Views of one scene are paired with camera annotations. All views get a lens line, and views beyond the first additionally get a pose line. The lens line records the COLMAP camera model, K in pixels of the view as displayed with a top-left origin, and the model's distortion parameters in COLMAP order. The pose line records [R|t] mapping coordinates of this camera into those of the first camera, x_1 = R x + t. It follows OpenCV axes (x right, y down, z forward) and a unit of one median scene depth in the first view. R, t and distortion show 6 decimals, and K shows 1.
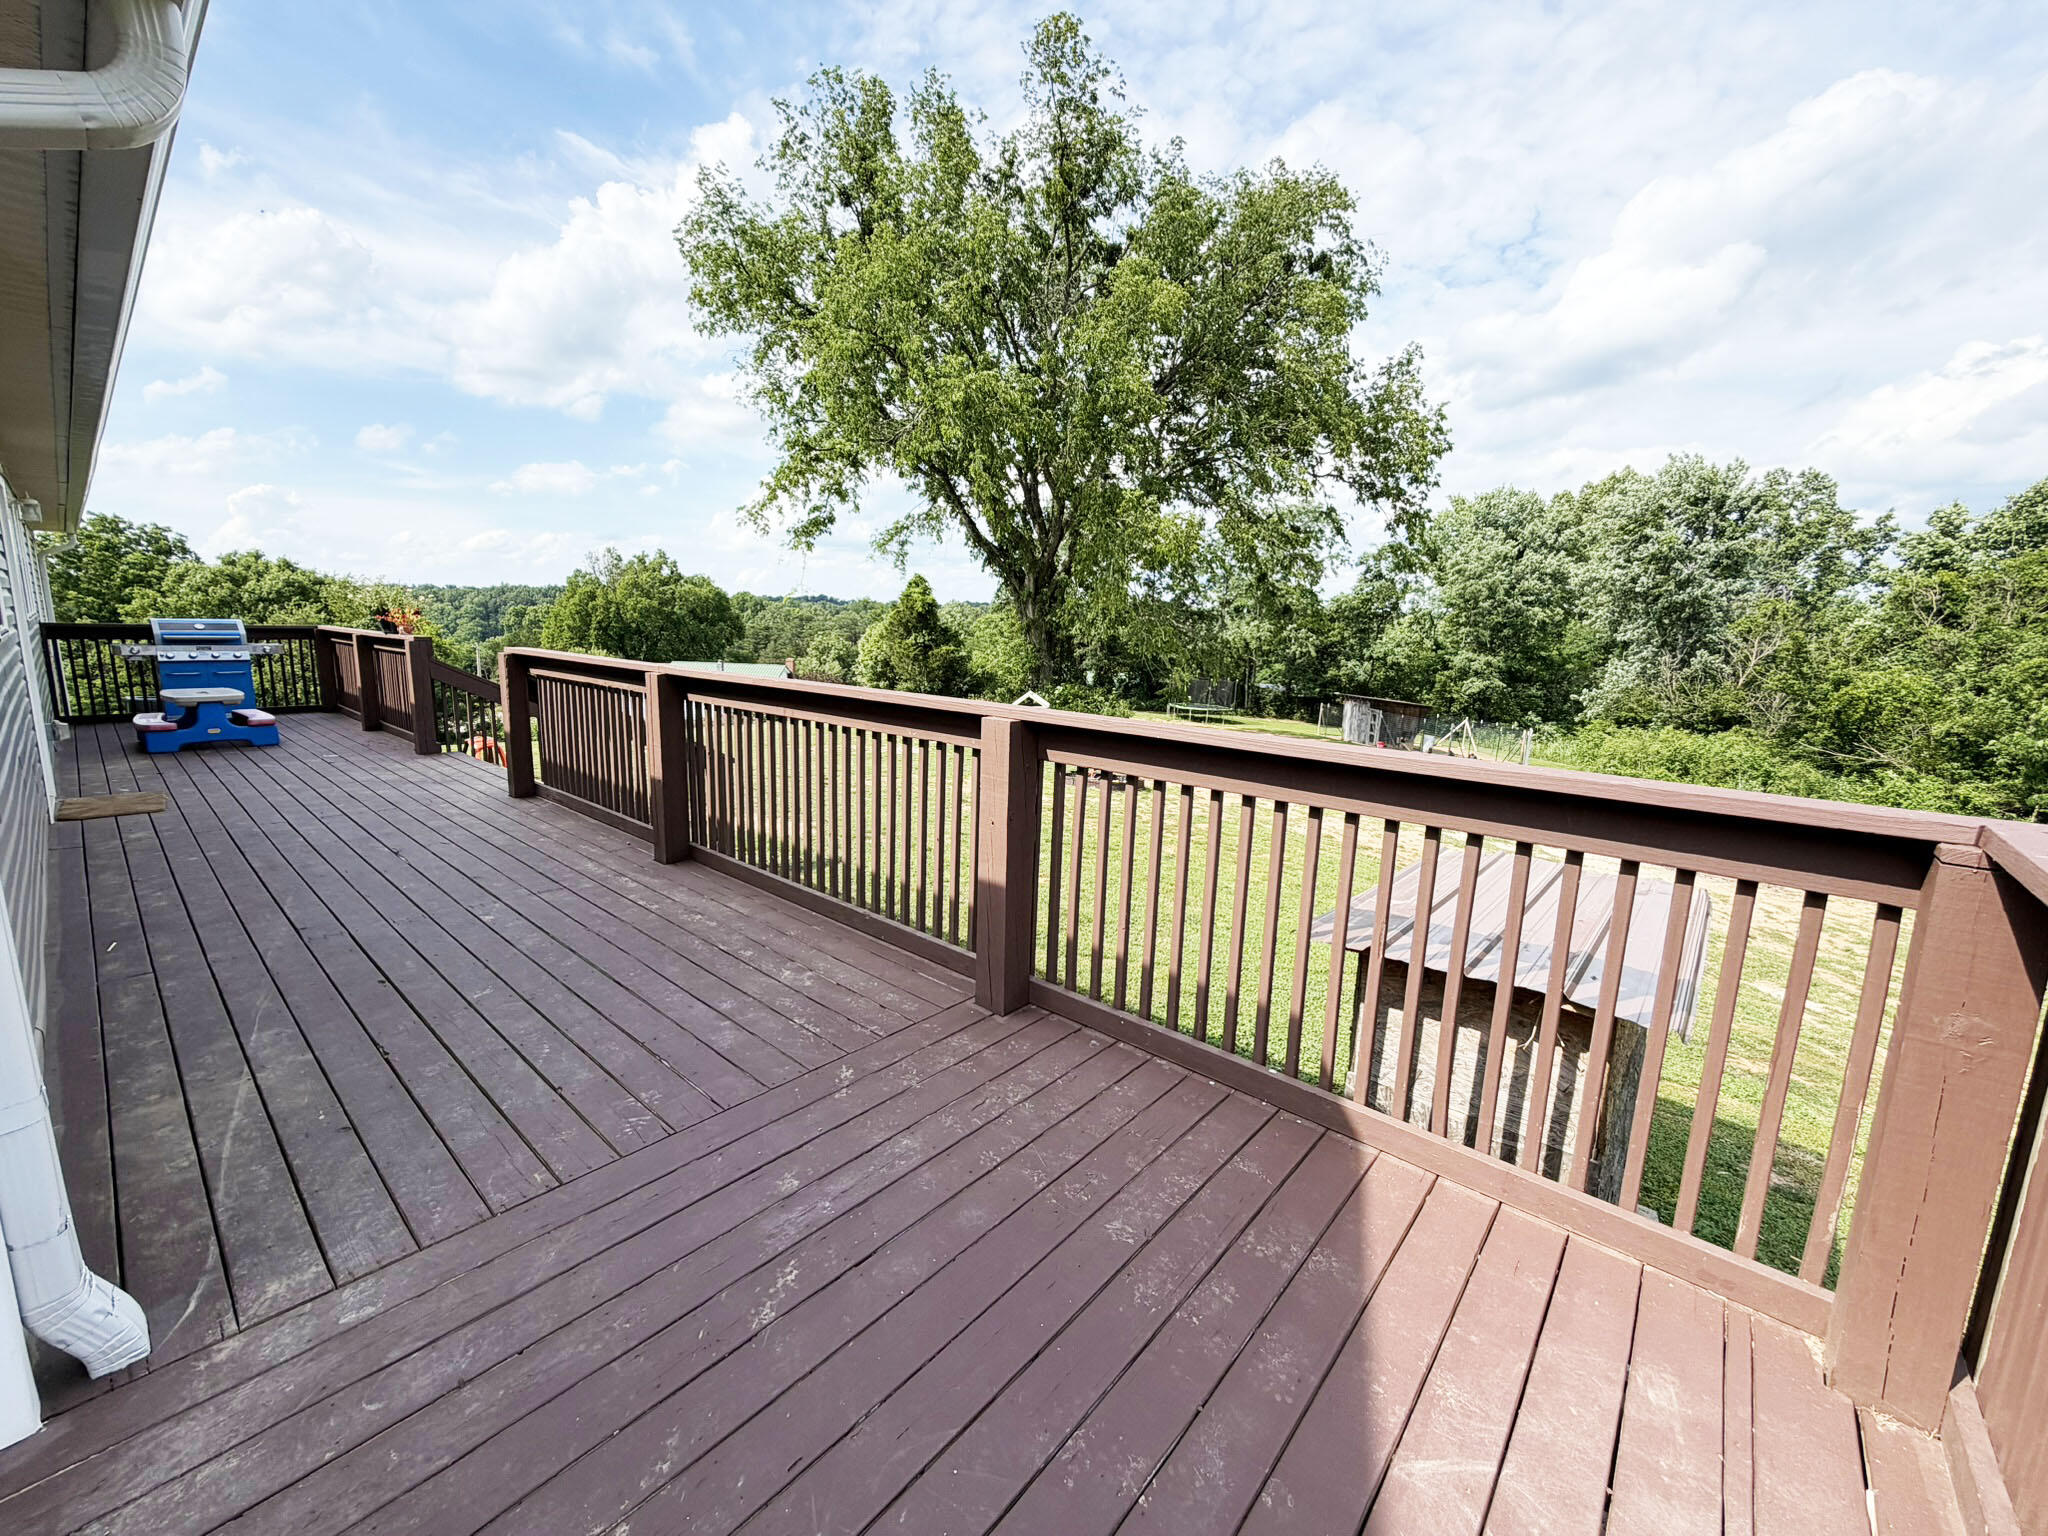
lens RADIAL K [[819.1, 0, 1016.1], [0, 819.1, 766.7], [0, 0, 1]] dist [0.001189, -0.000008]
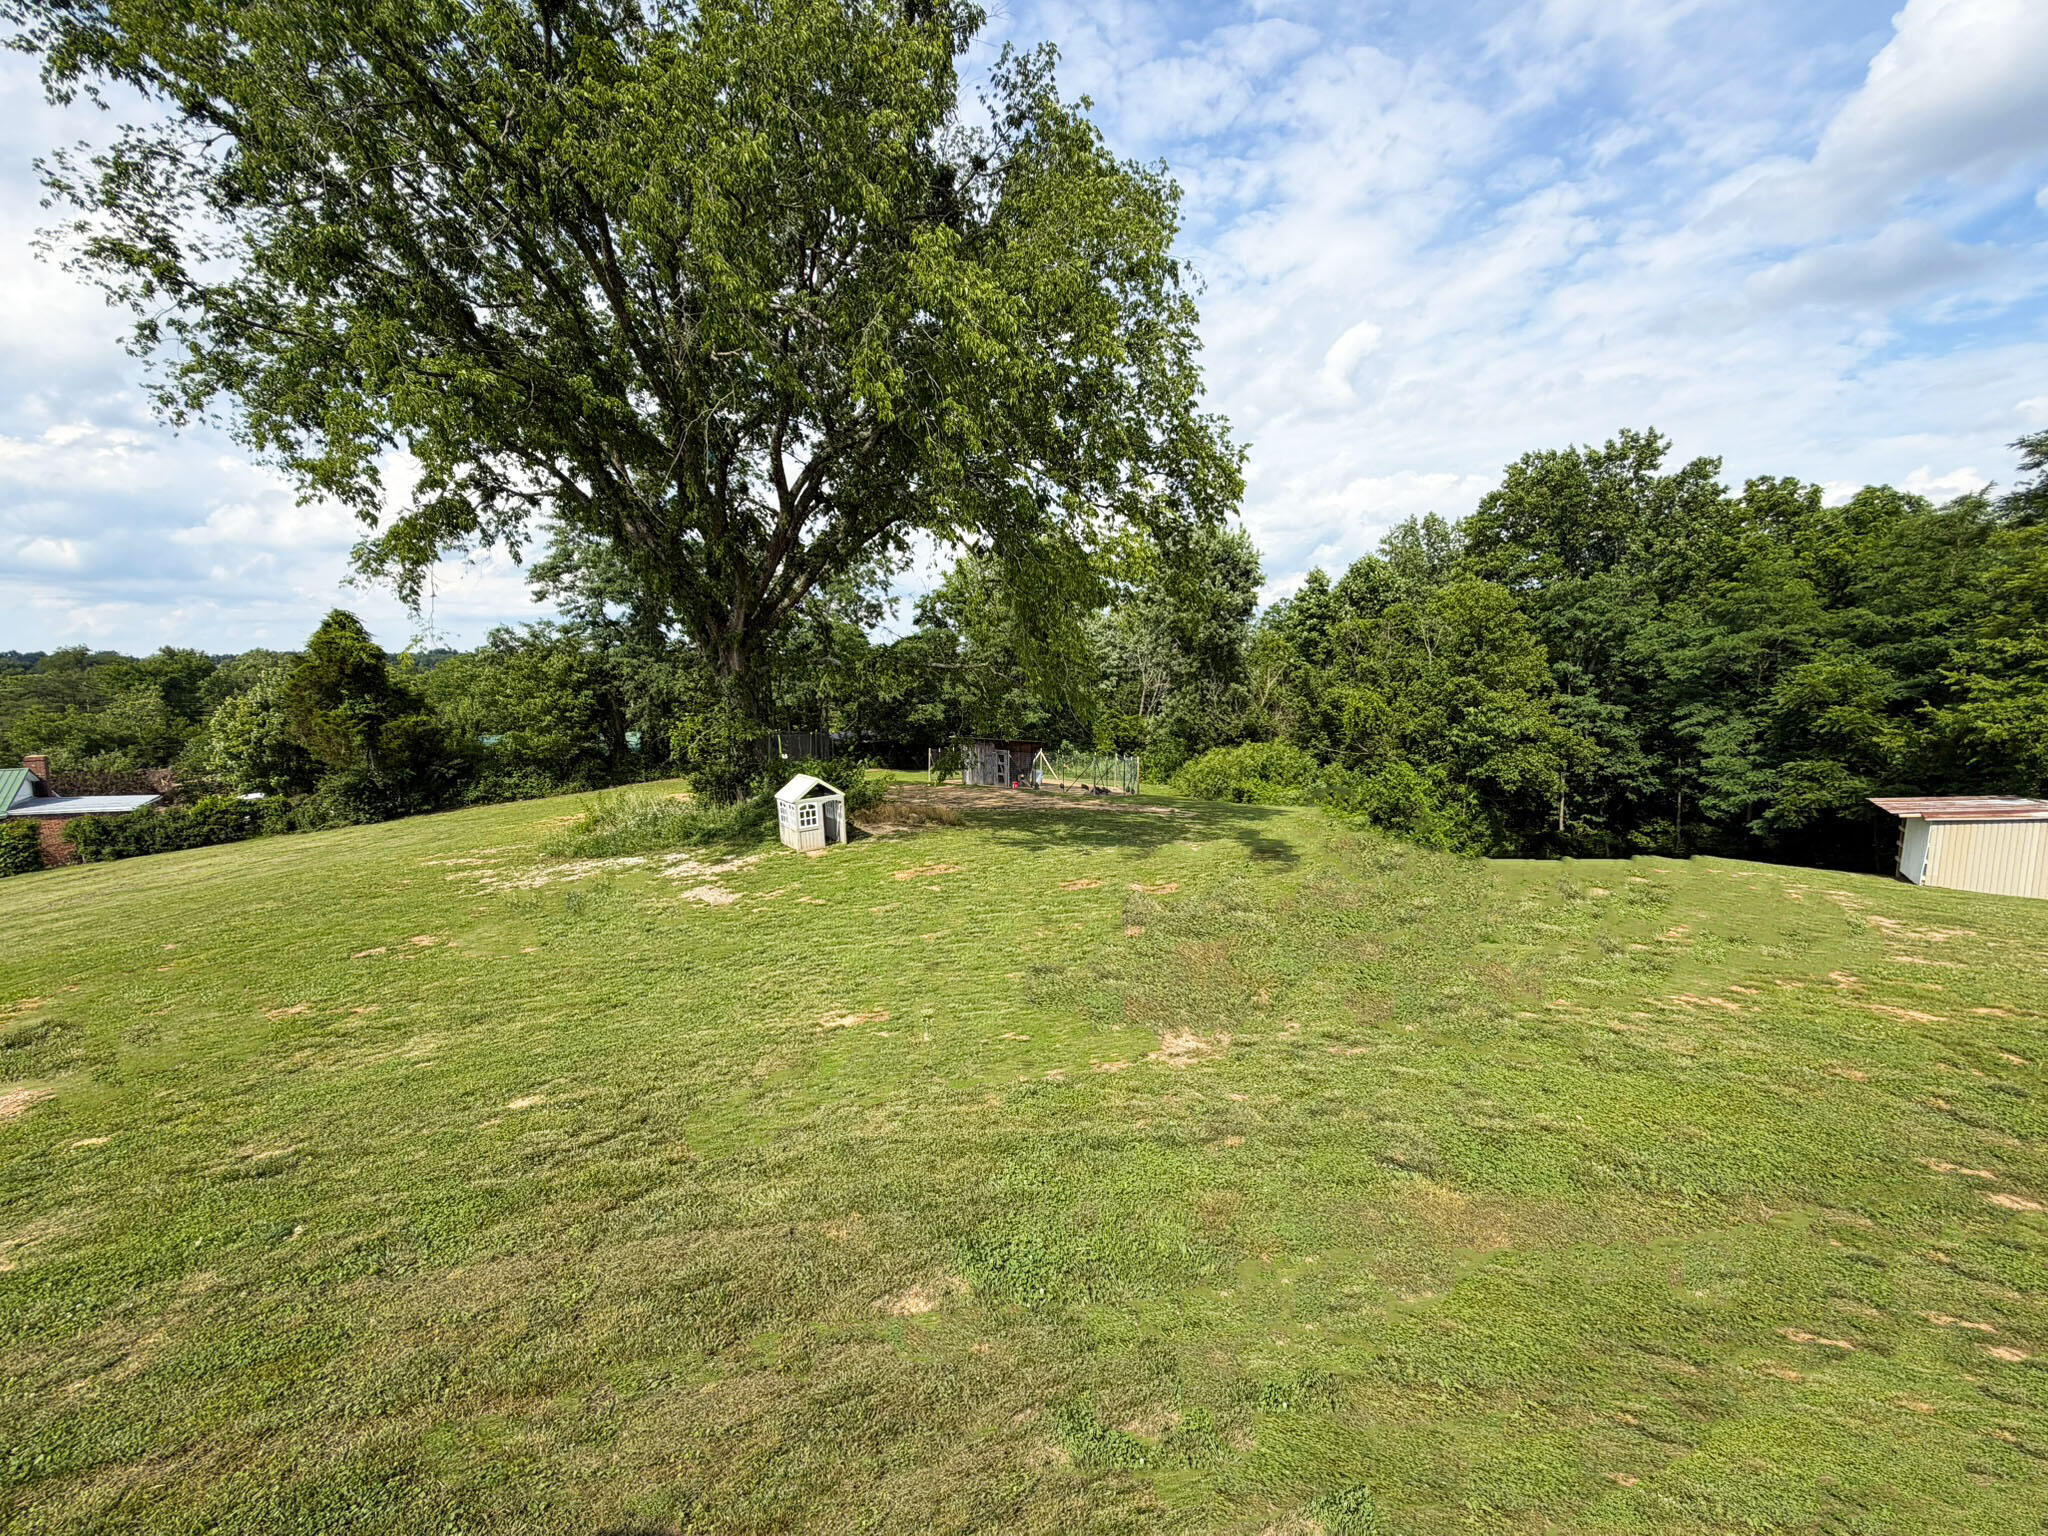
lens RADIAL K [[815.8, 0, 1015.5], [0, 815.8, 761.6], [0, 0, 1]] dist [-0.000159, -0.000346]
pose [[0.765024, -0.101781, 0.635908, -0.140687], [0.139529, 0.990174, -0.009376, -0.033700], [-0.628705, 0.095900, 0.771708, 0.168074]]
